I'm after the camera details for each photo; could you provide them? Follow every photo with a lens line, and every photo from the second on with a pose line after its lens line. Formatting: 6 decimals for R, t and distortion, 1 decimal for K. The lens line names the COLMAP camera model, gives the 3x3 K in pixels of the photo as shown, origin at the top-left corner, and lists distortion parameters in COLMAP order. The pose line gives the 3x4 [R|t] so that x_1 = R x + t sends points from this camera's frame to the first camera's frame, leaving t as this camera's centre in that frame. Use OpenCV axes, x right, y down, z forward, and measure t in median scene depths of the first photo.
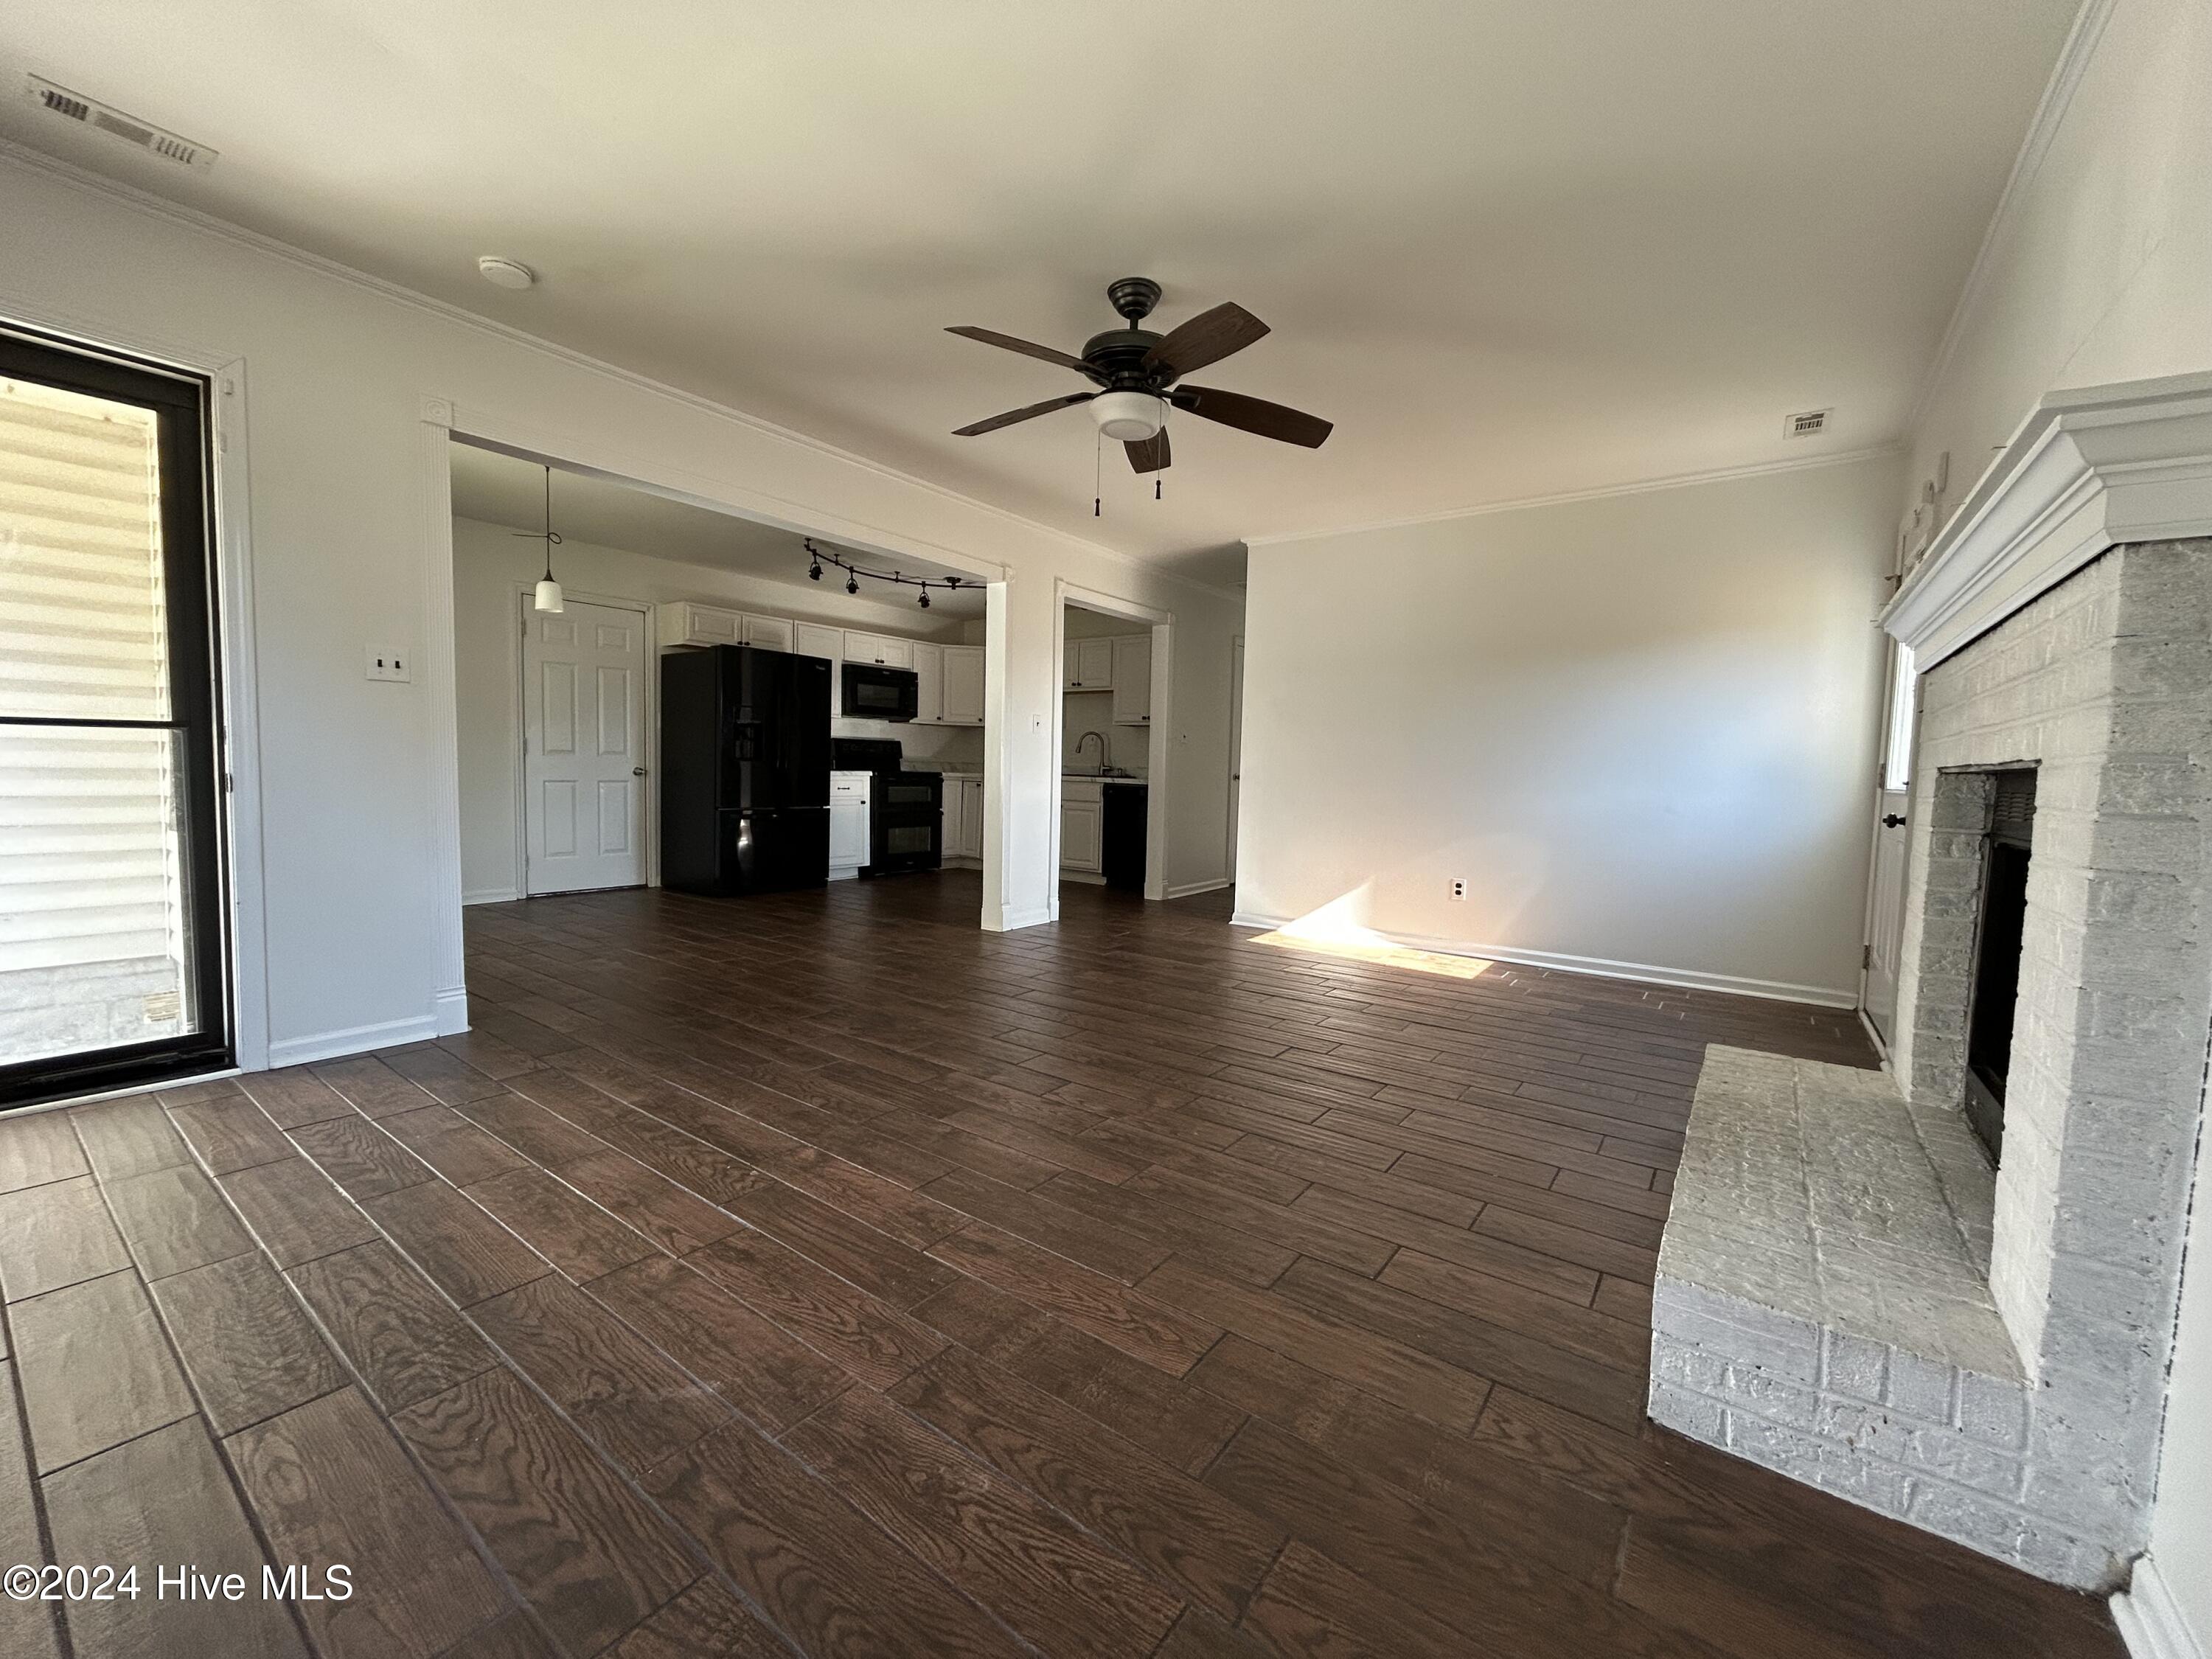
lens RADIAL K [[889.1, 0, 1108.1], [0, 889.1, 828.3], [0, 0, 1]] dist [-0.004312, -0.000181]
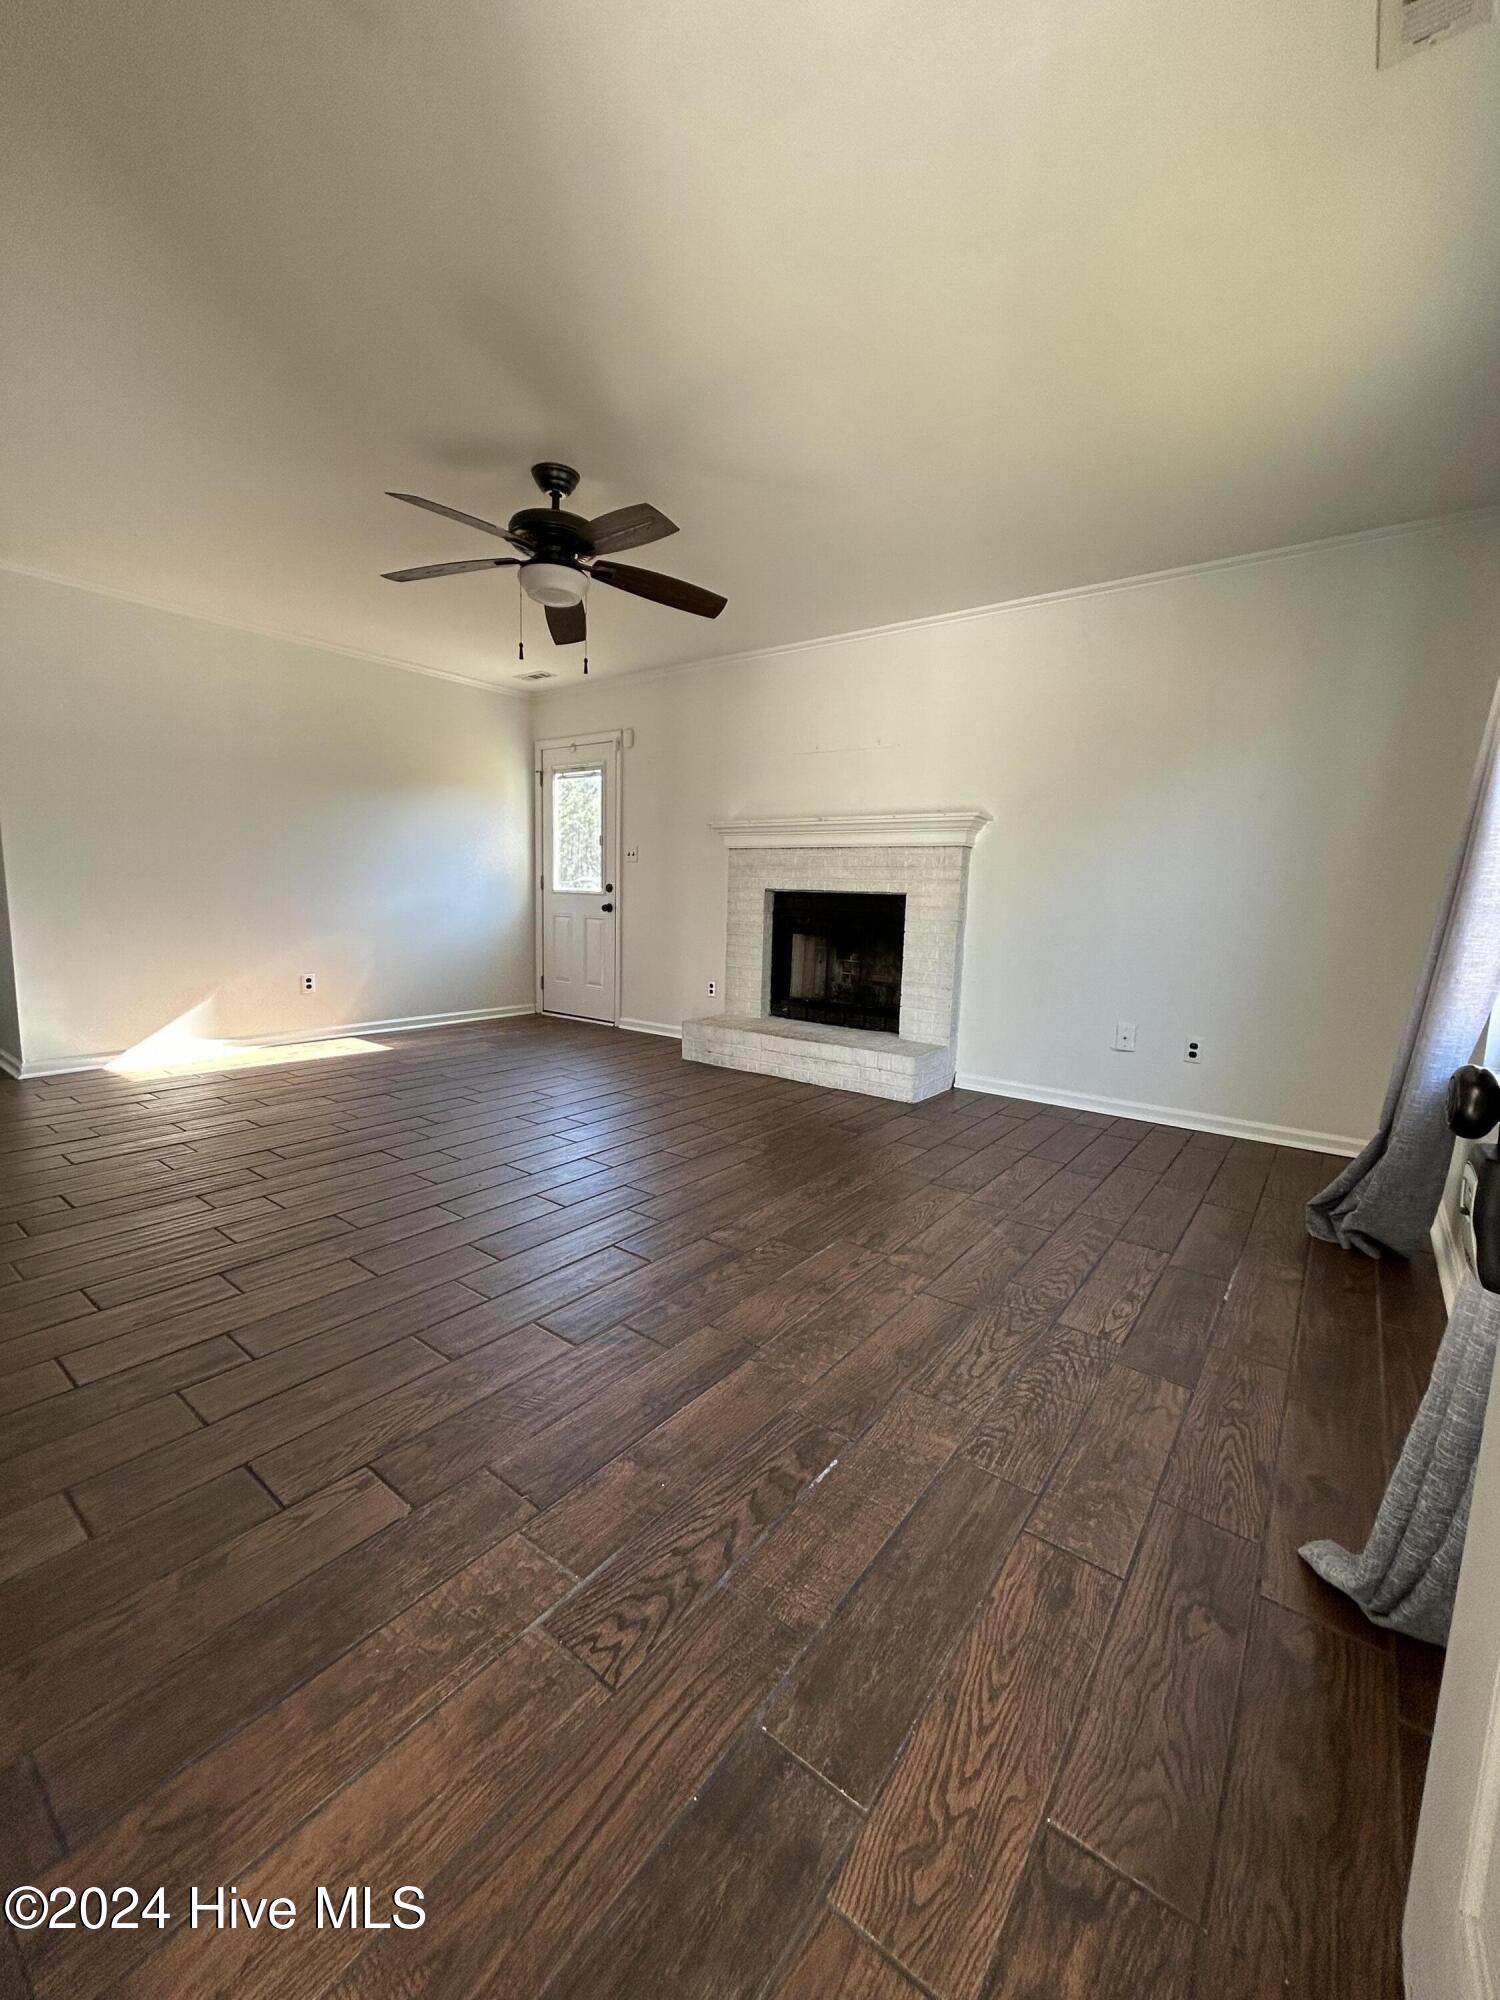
lens RADIAL K [[803.9, 0, 747.5], [0, 803.9, 998.5], [0, 0, 1]] dist [-0.004312, -0.000181]
pose [[0.021264, -0.157429, 0.987301, -0.977713], [0.041239, 0.986822, 0.156465, -0.080241], [-0.998923, 0.037389, 0.027476, 0.670783]]
